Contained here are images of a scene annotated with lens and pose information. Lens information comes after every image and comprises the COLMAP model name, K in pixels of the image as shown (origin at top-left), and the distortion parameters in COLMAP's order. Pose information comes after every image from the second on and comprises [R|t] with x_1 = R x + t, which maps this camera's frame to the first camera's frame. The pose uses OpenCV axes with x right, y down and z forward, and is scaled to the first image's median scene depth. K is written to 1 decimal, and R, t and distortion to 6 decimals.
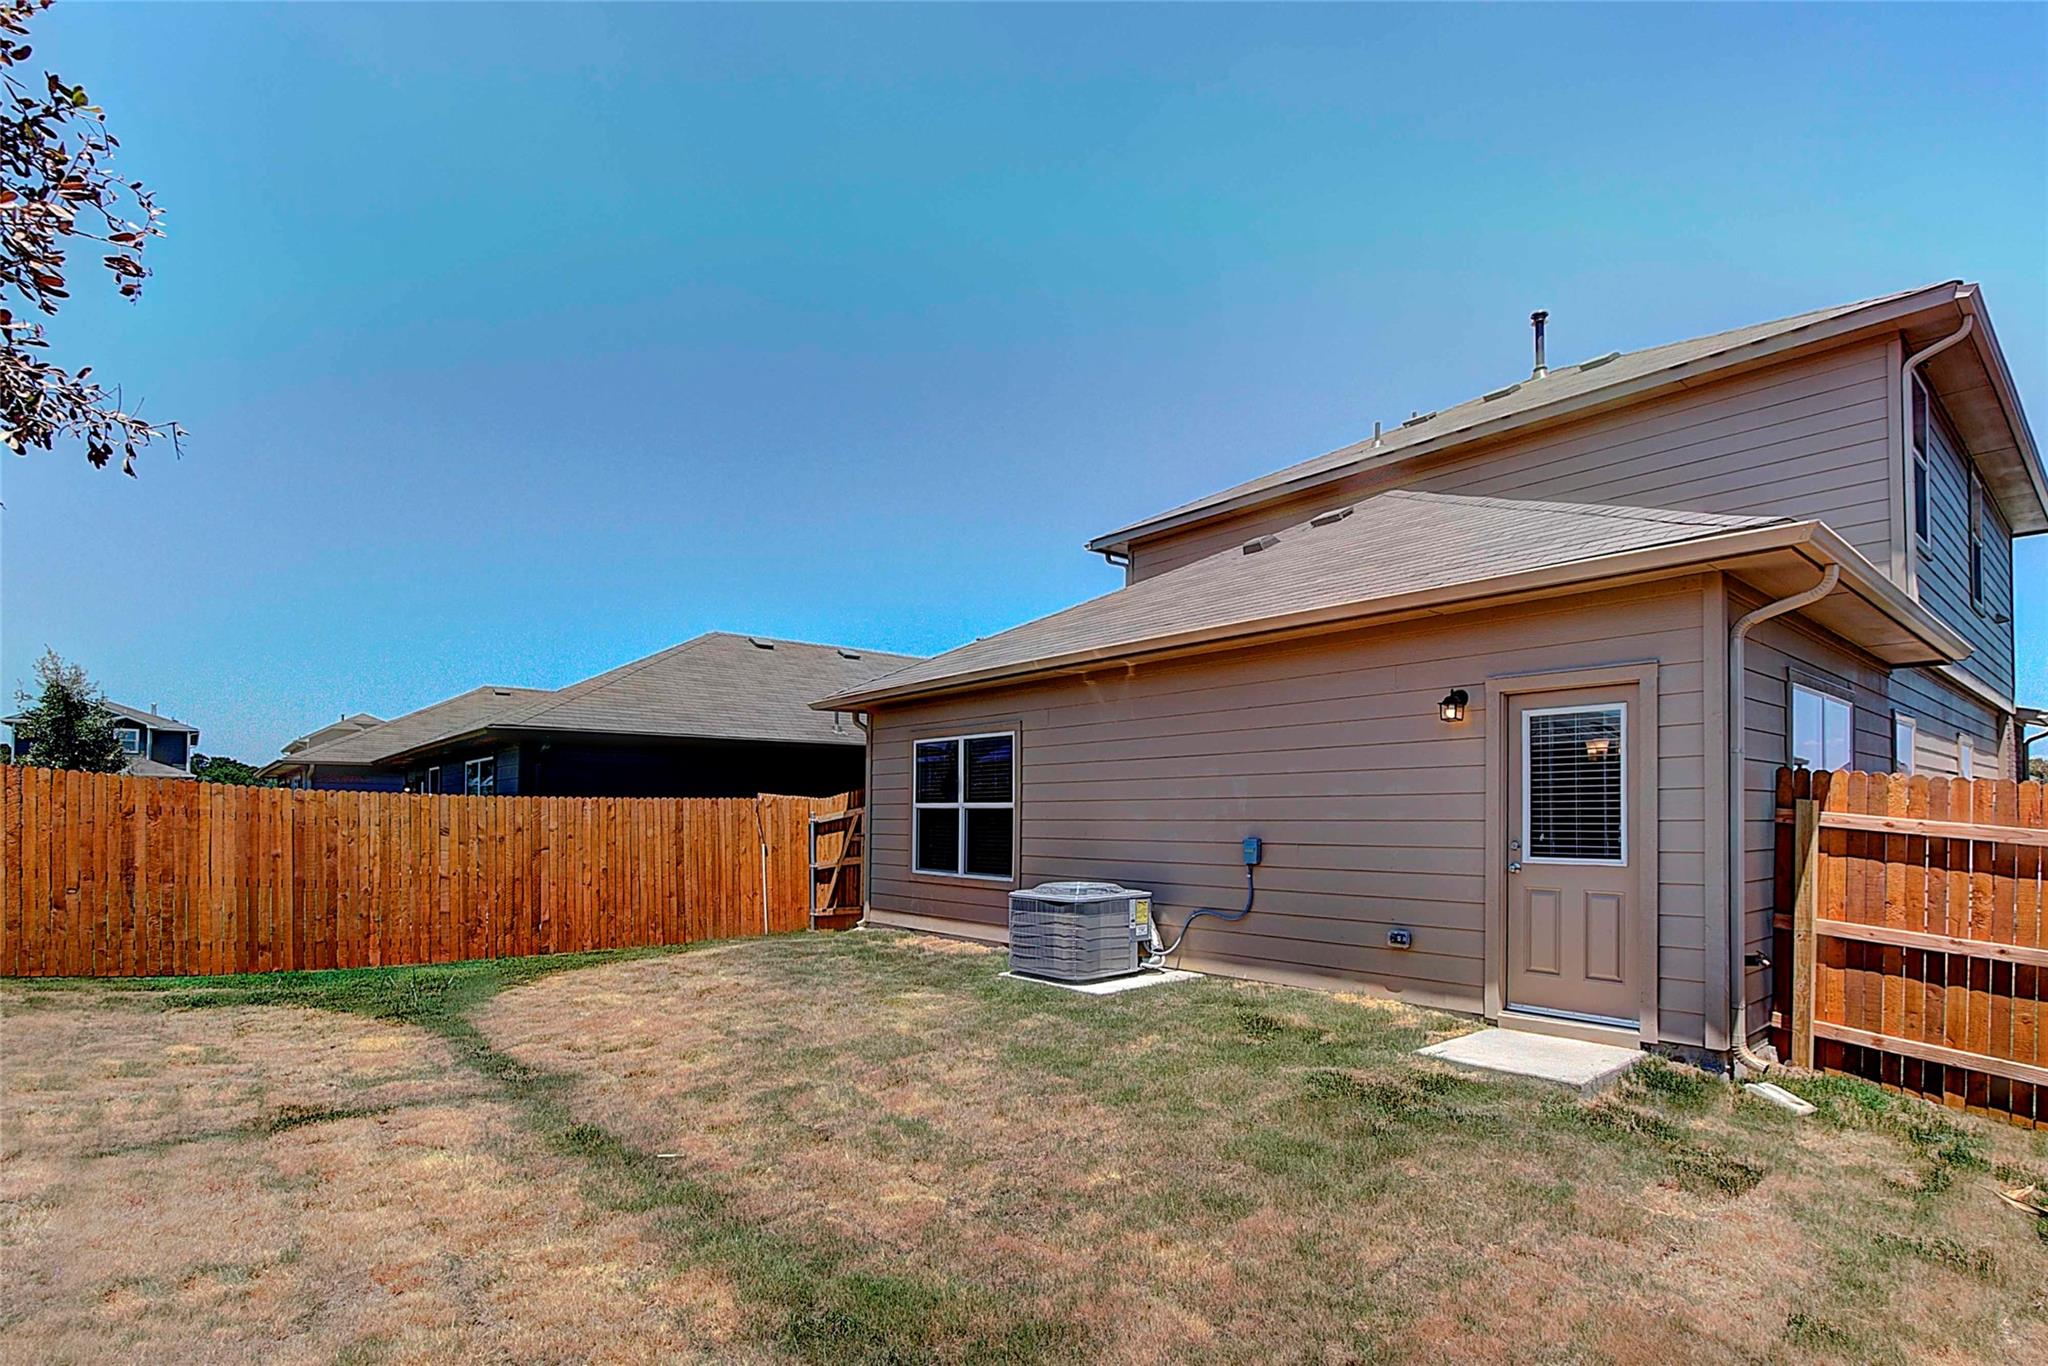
lens RADIAL K [[987.2, 0, 1046.2], [0, 987.2, 805.2], [0, 0, 1]] dist [-0.016381, 0.000114]
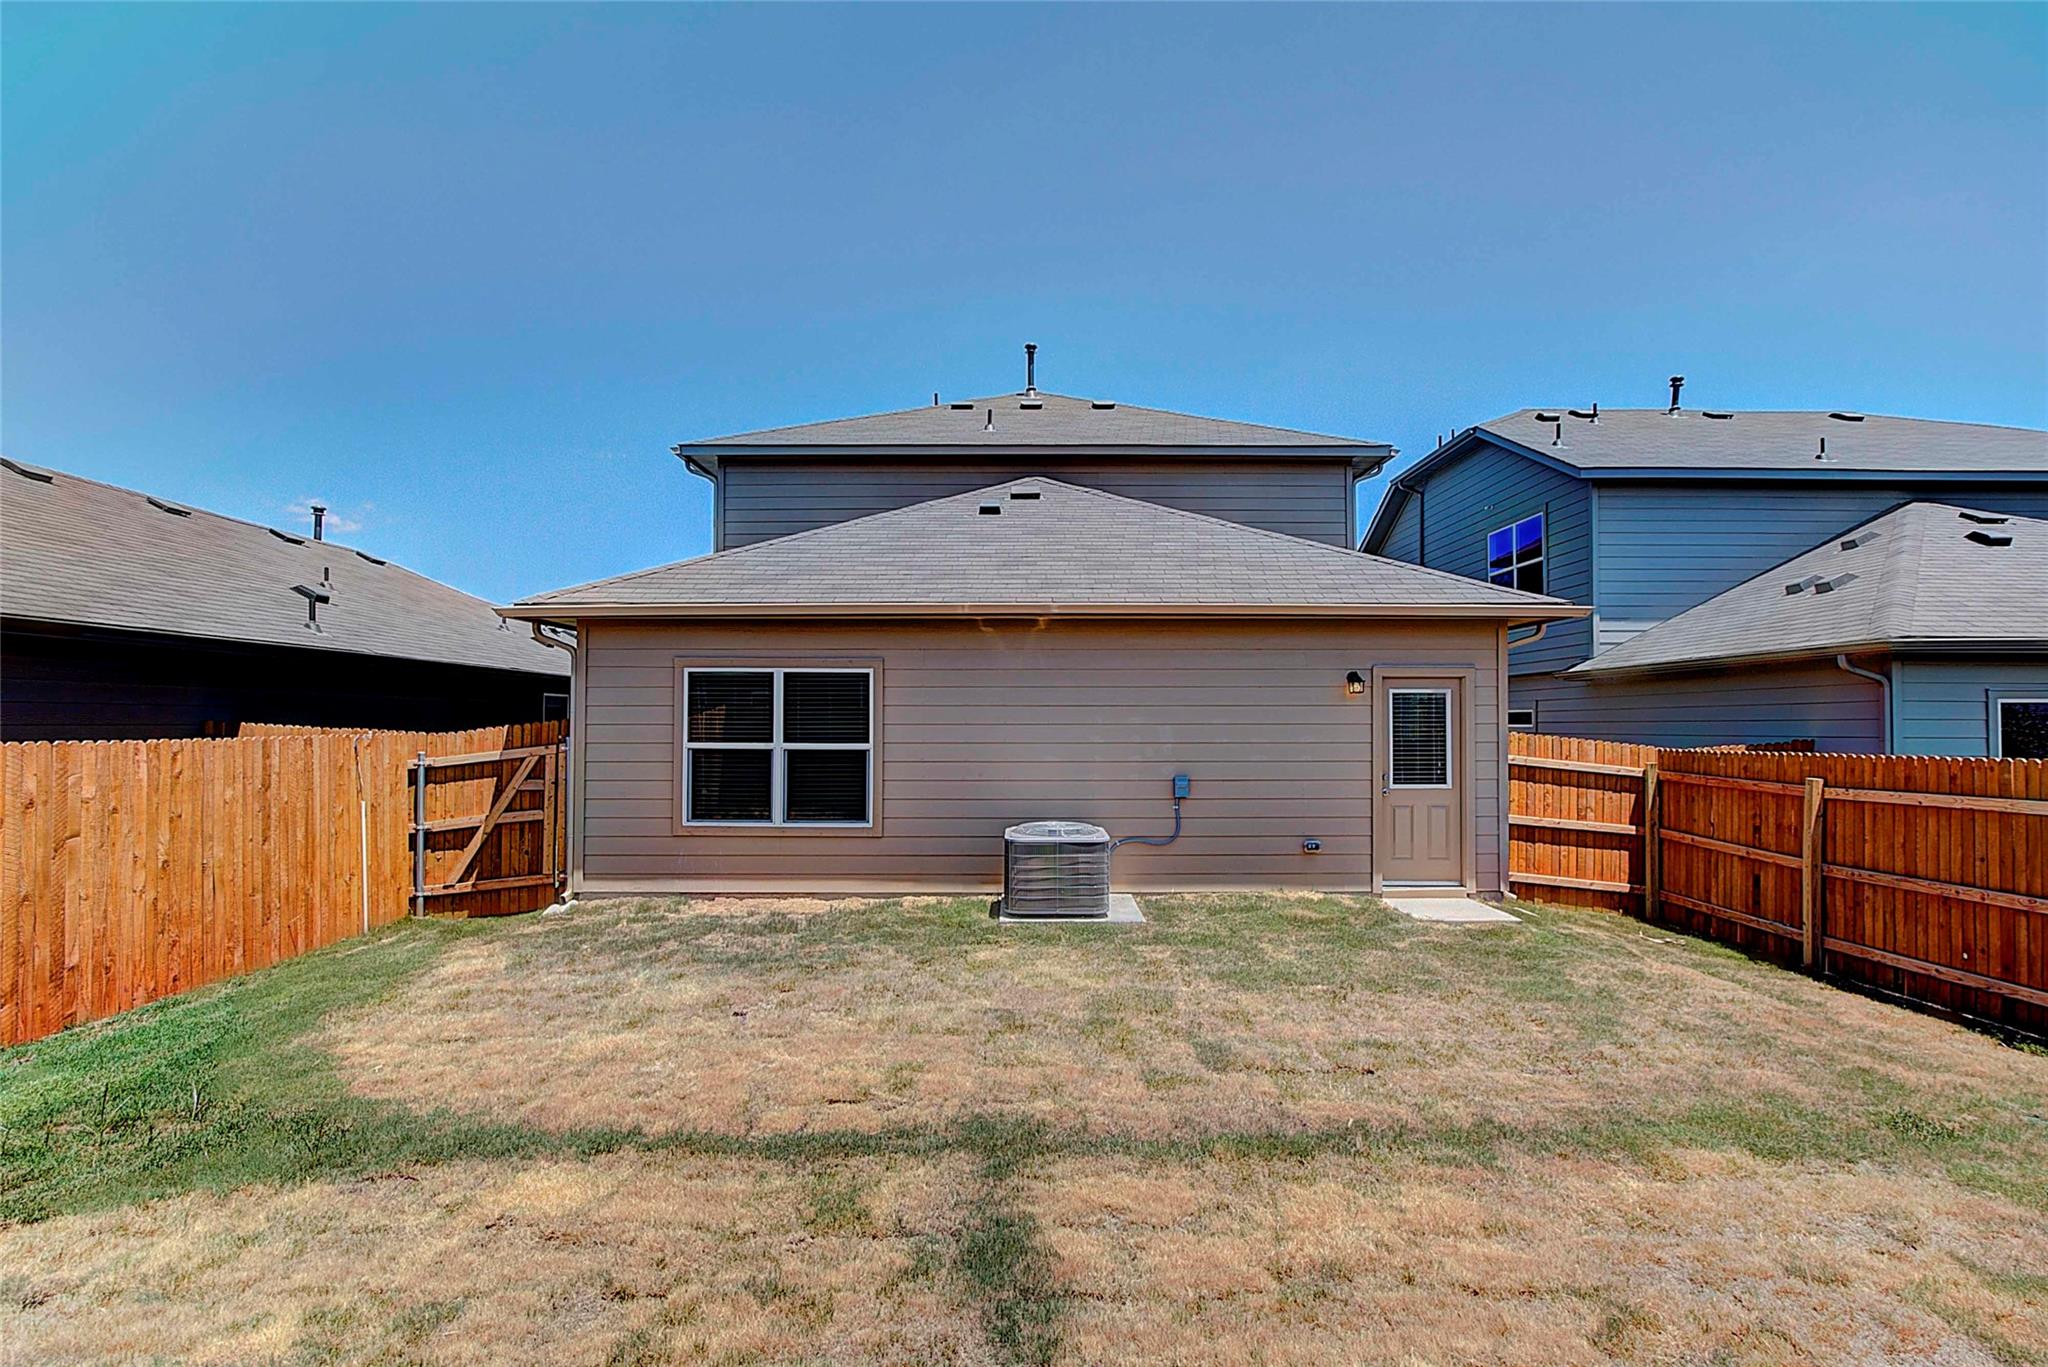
lens RADIAL K [[956.6, 0, 1034.7], [0, 956.6, 702.7], [0, 0, 1]] dist [-0.013889, 0.000855]
pose [[0.655203, 0.017477, 0.755250, -0.586432], [-0.008062, 0.999837, -0.016143, -0.027097], [-0.755409, 0.004489, 0.655238, 0.259558]]
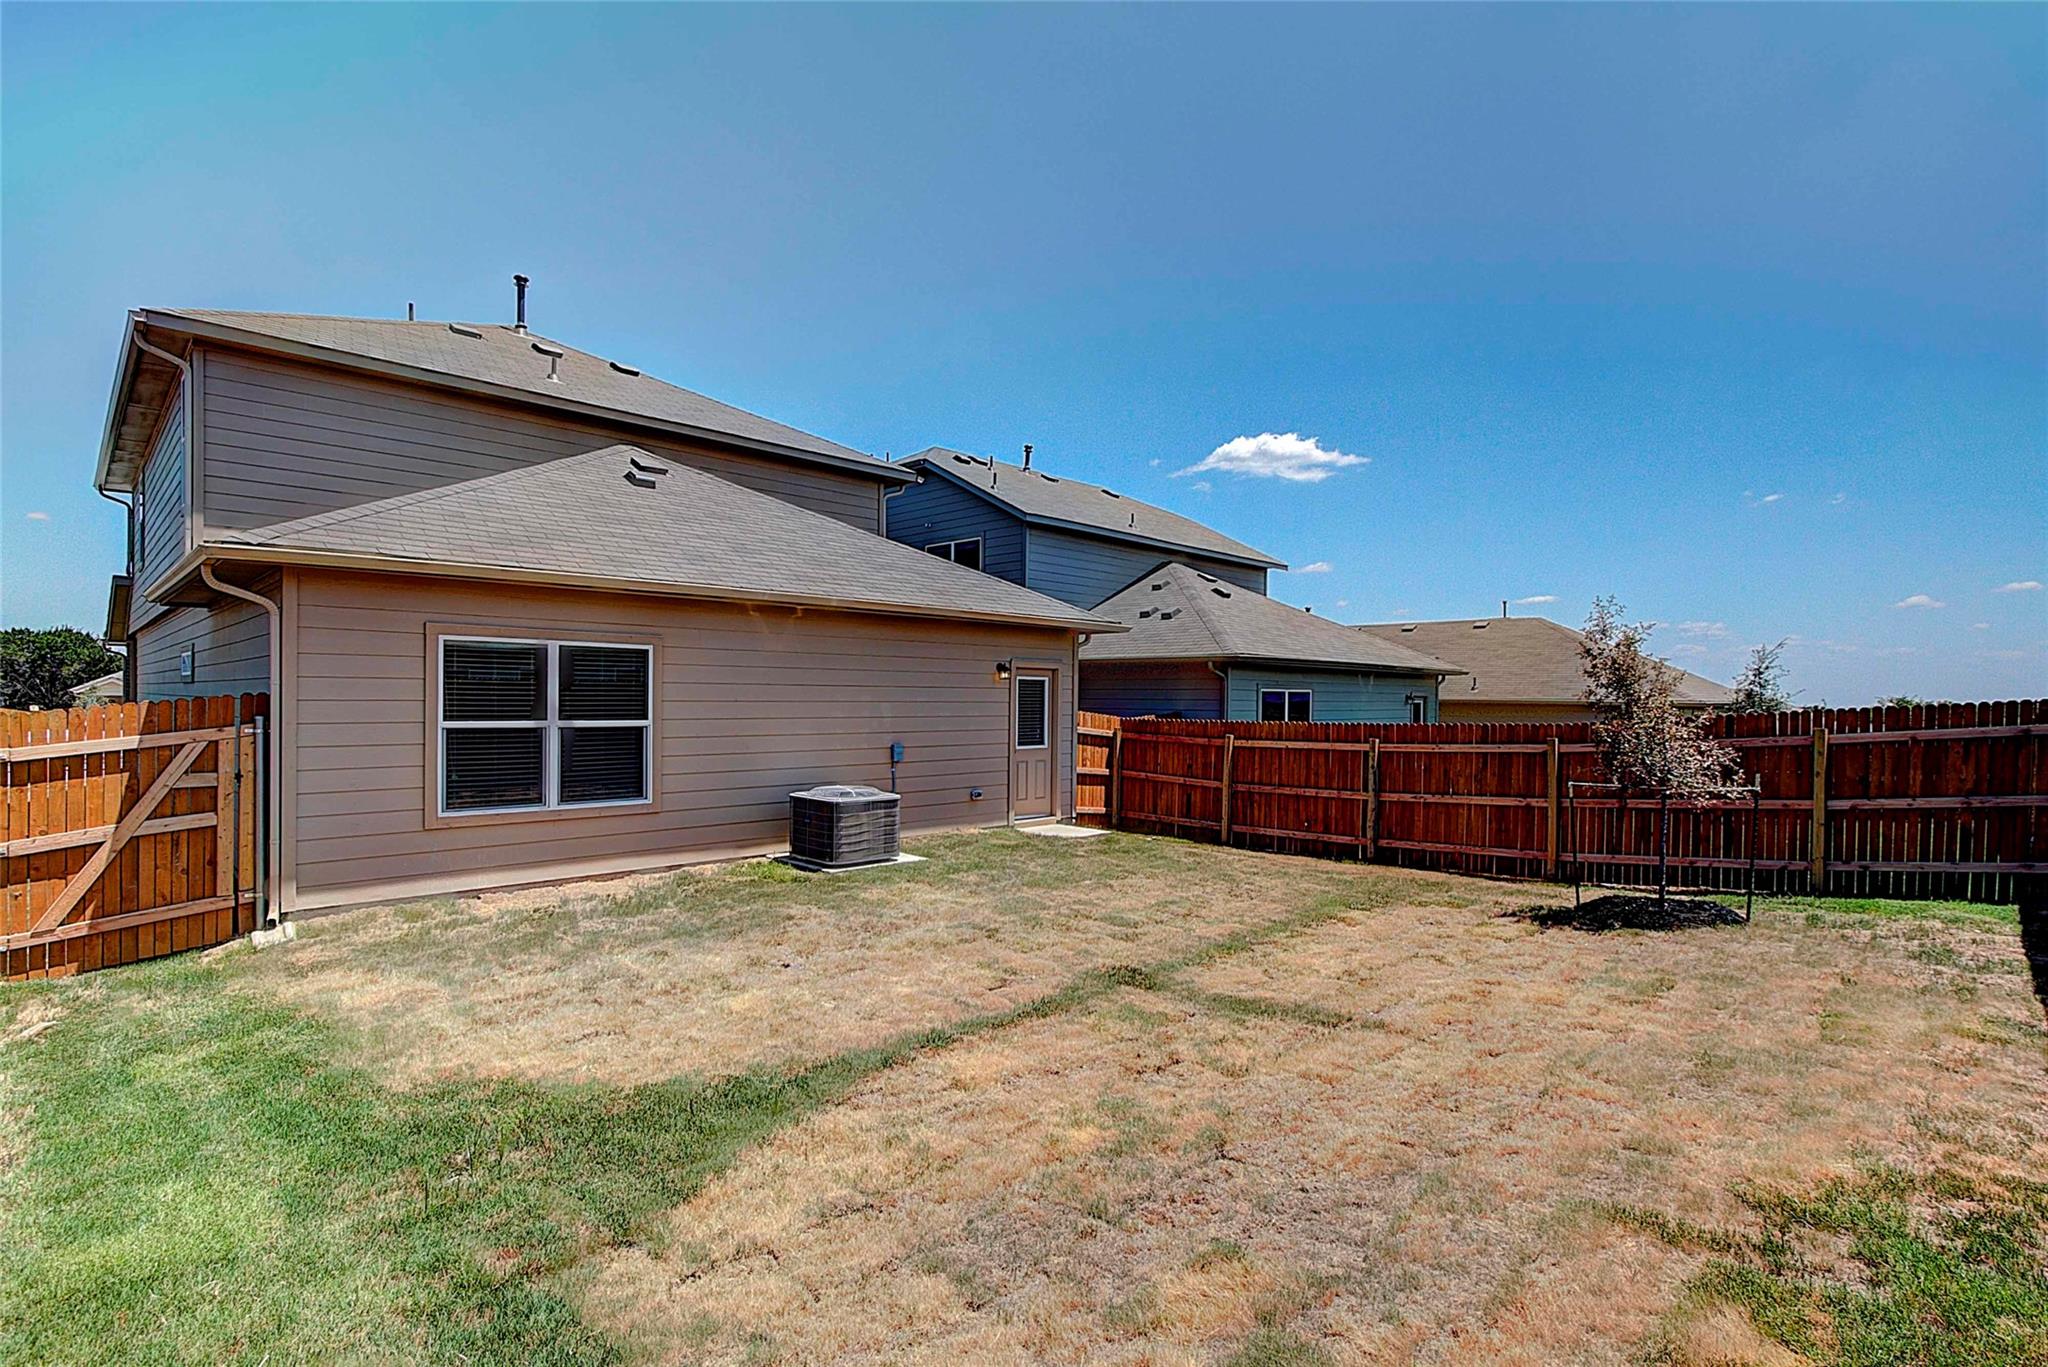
lens RADIAL K [[968.9, 0, 1032.8], [0, 968.9, 681.9], [0, 0, 1]] dist [-0.012731, 0.000918]
pose [[-0.073068, 0.012471, 0.997249, -0.928990], [-0.021310, 0.999674, -0.014063, -0.032726], [-0.997099, -0.022279, -0.072779, 0.655956]]
